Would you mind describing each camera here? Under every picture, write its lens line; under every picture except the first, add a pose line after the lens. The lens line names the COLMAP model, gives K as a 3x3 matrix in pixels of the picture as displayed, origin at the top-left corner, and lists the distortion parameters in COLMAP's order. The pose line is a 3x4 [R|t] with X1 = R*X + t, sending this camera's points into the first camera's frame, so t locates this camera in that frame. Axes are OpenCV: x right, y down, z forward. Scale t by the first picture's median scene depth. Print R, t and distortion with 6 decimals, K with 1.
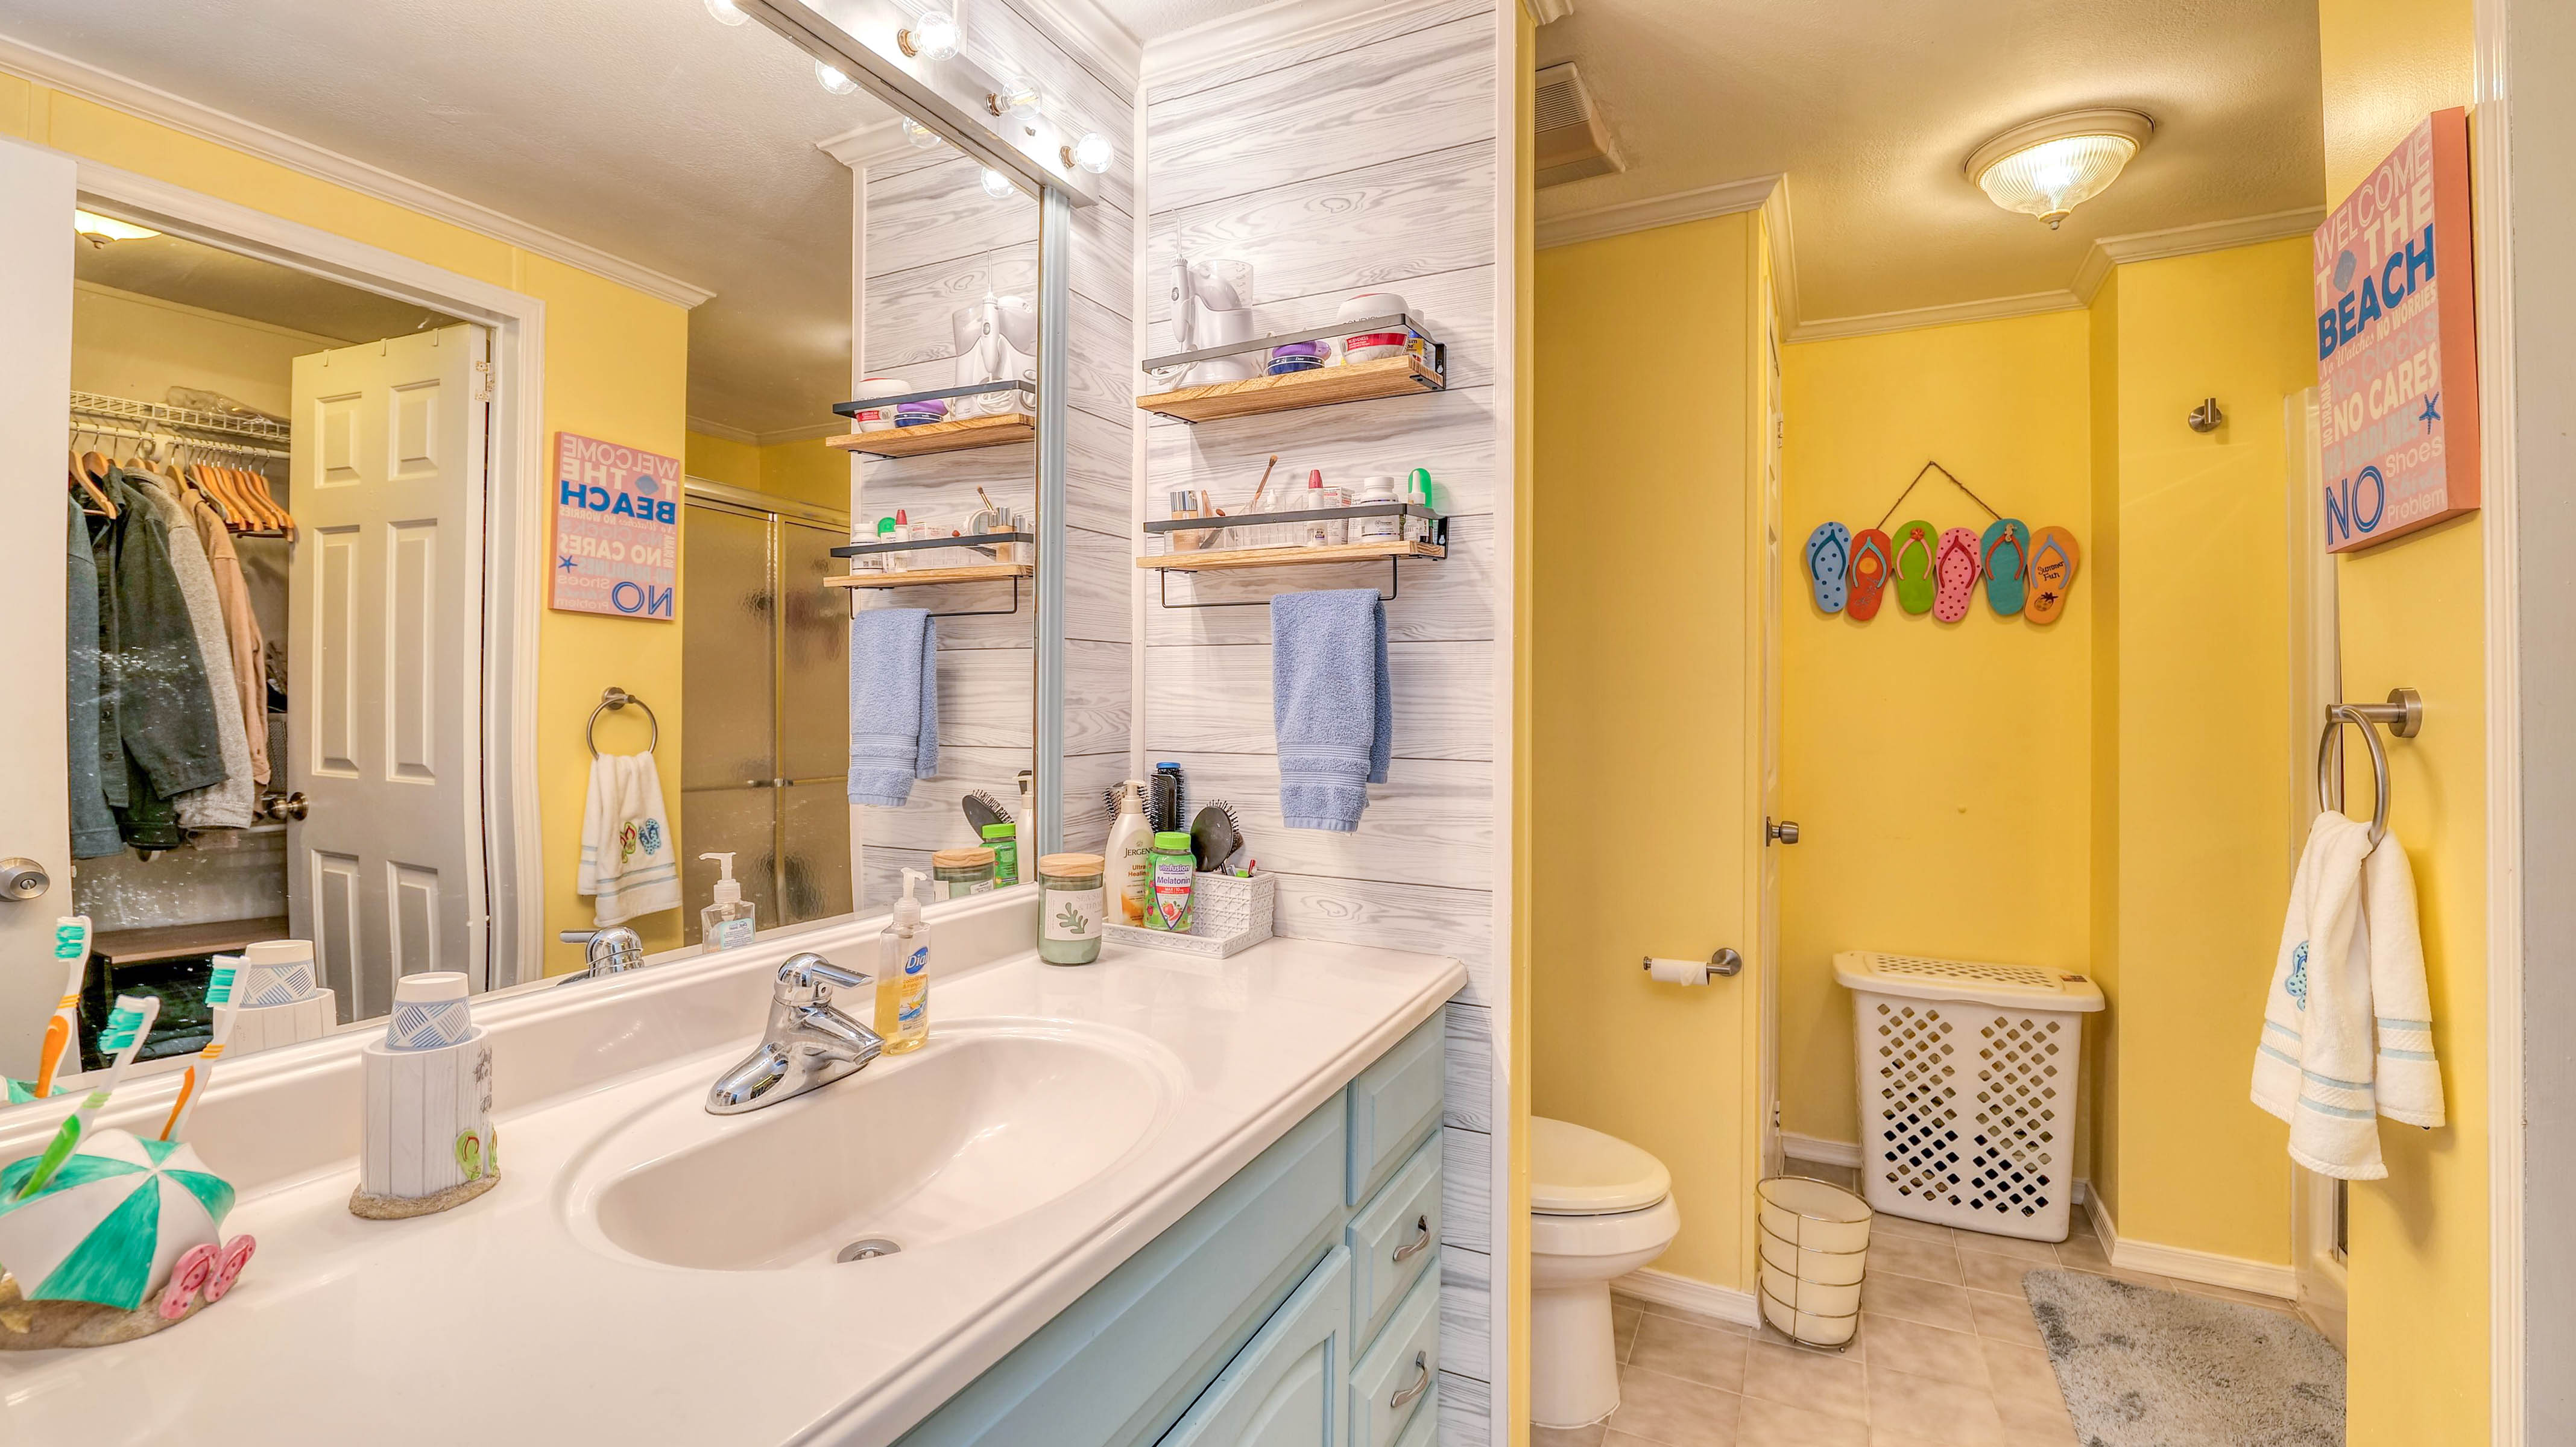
lens RADIAL K [[1068.6, 0, 1283.3], [0, 1068.6, 696.0], [0, 0, 1]] dist [-0.014411, 0.000282]
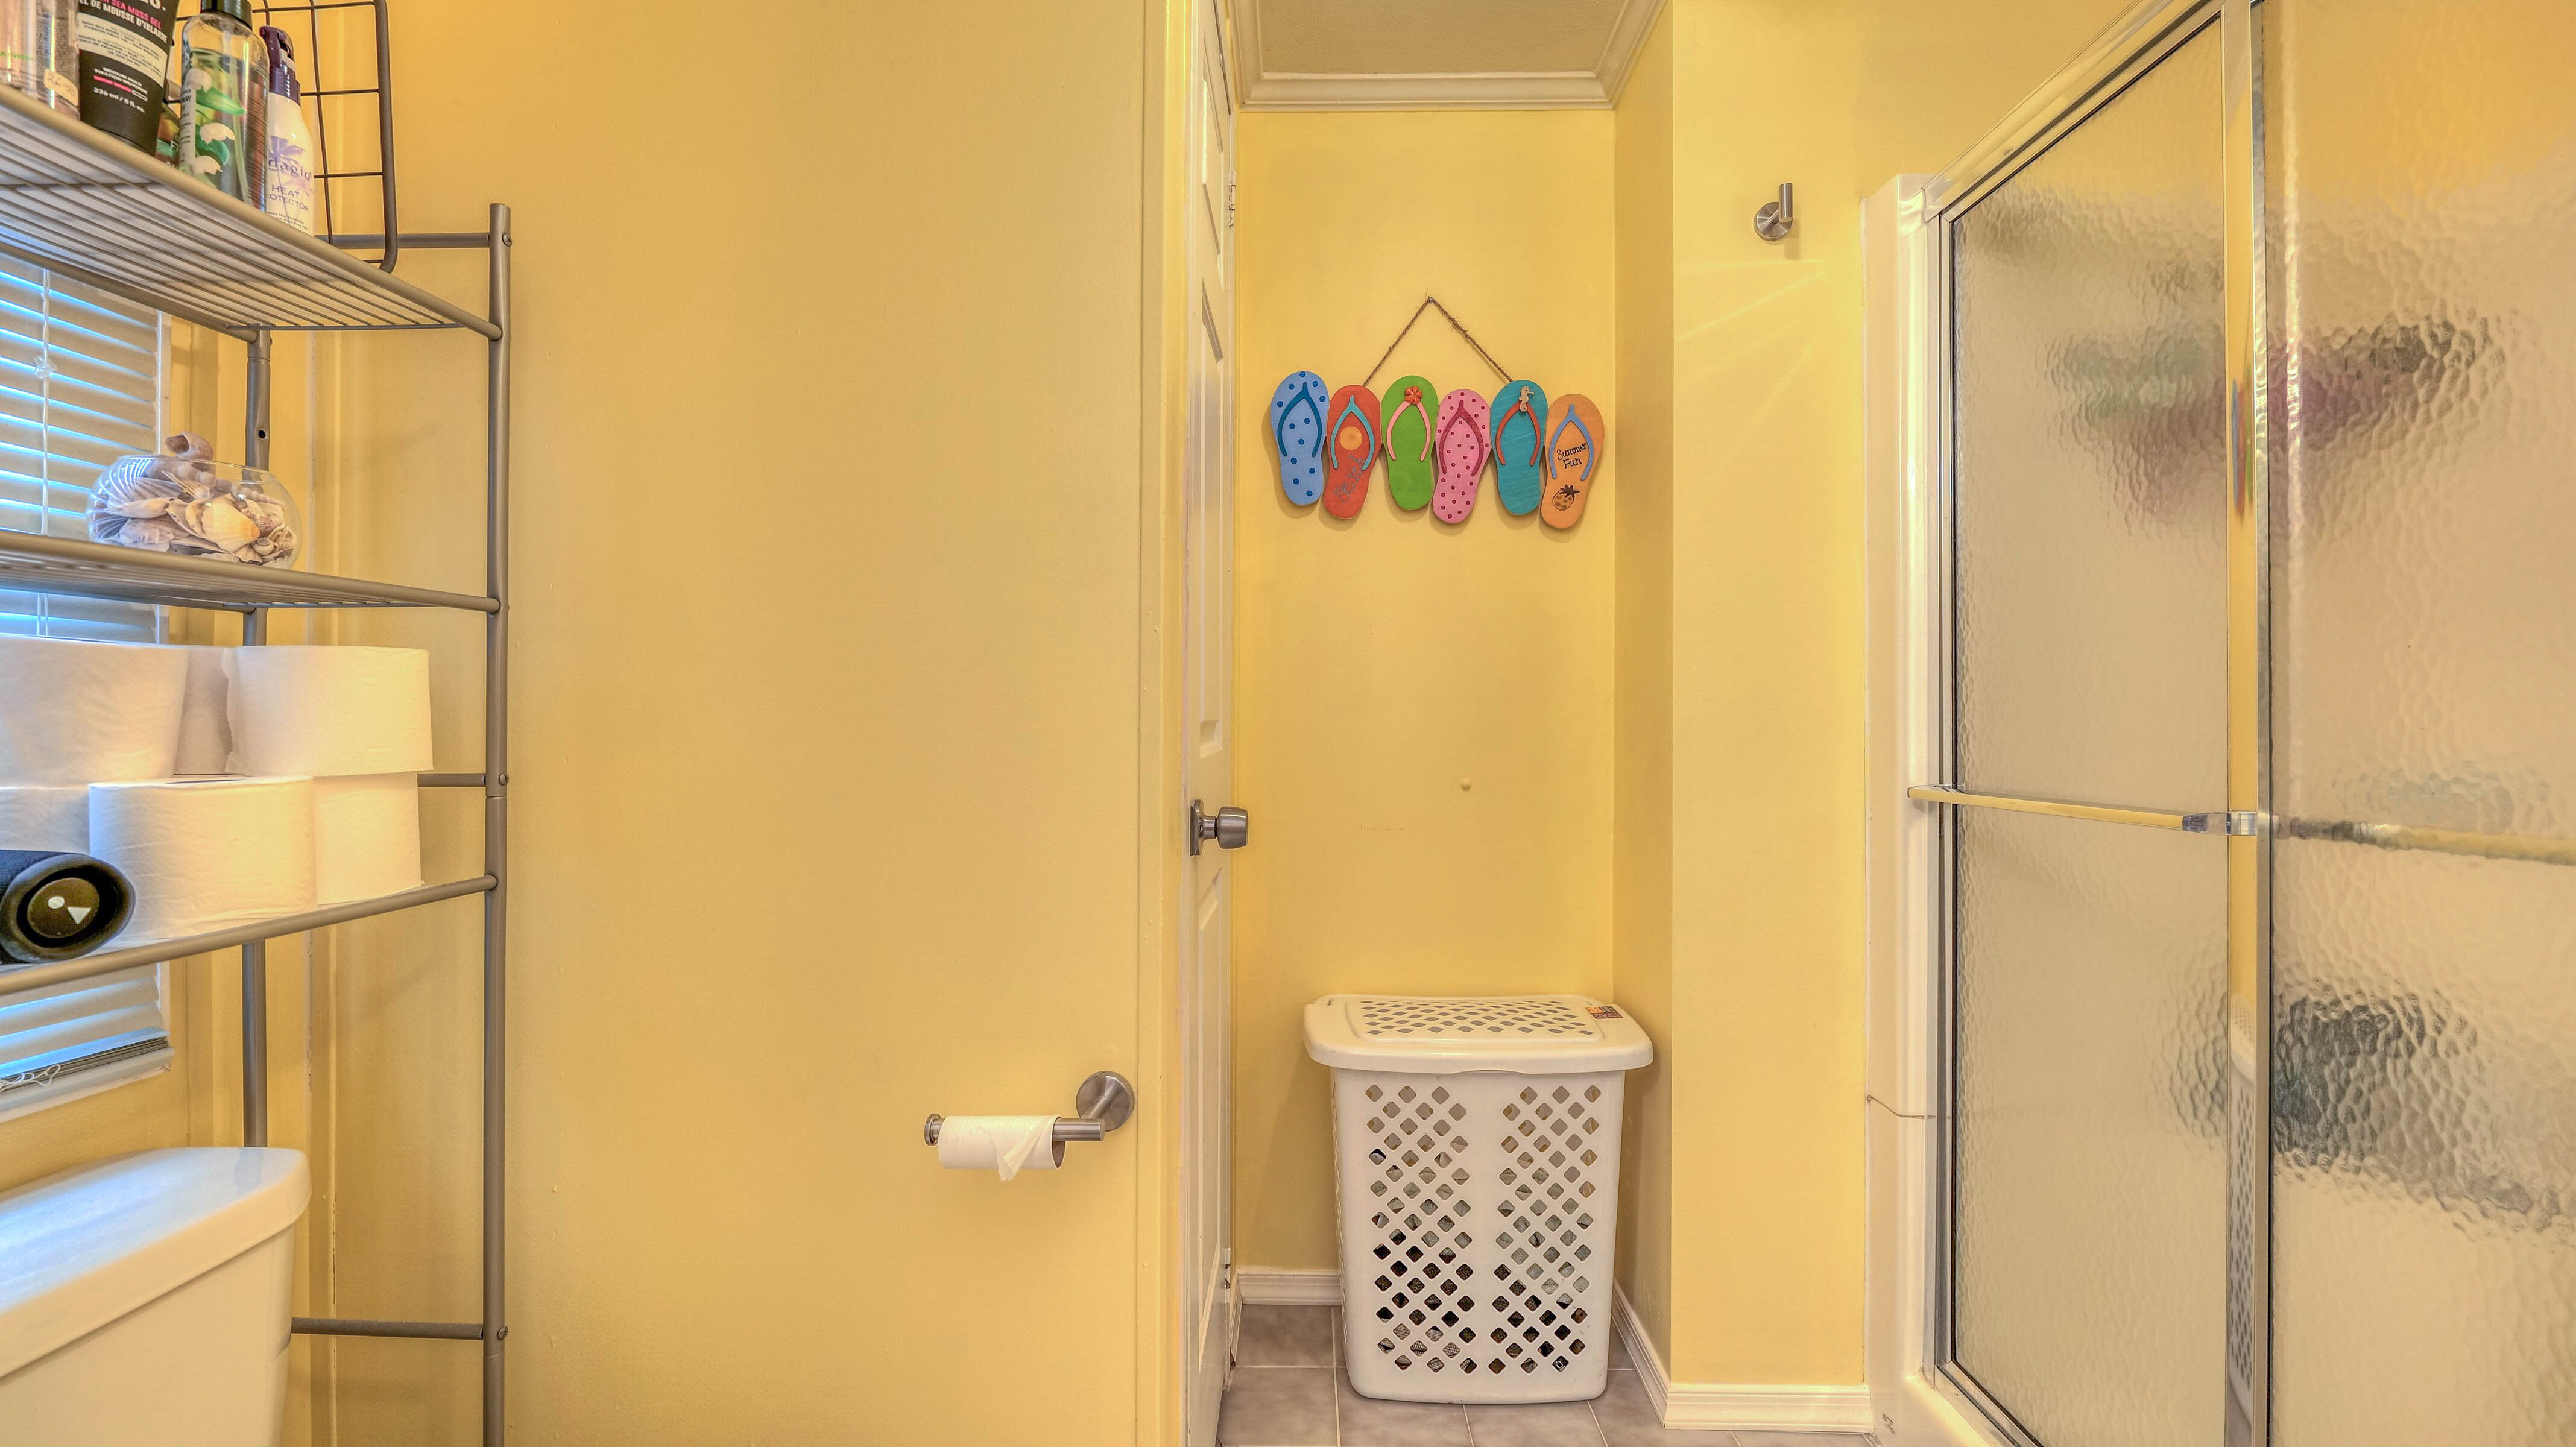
lens RADIAL K [[1041.6, 0, 1273.9], [0, 1041.6, 718.6], [0, 0, 1]] dist [-0.012843, 0.000924]
pose [[0.903034, -0.001719, 0.429565, 0.240903], [-0.001265, 0.999977, 0.006662, 0.062765], [-0.429567, -0.006559, 0.903011, 0.461651]]
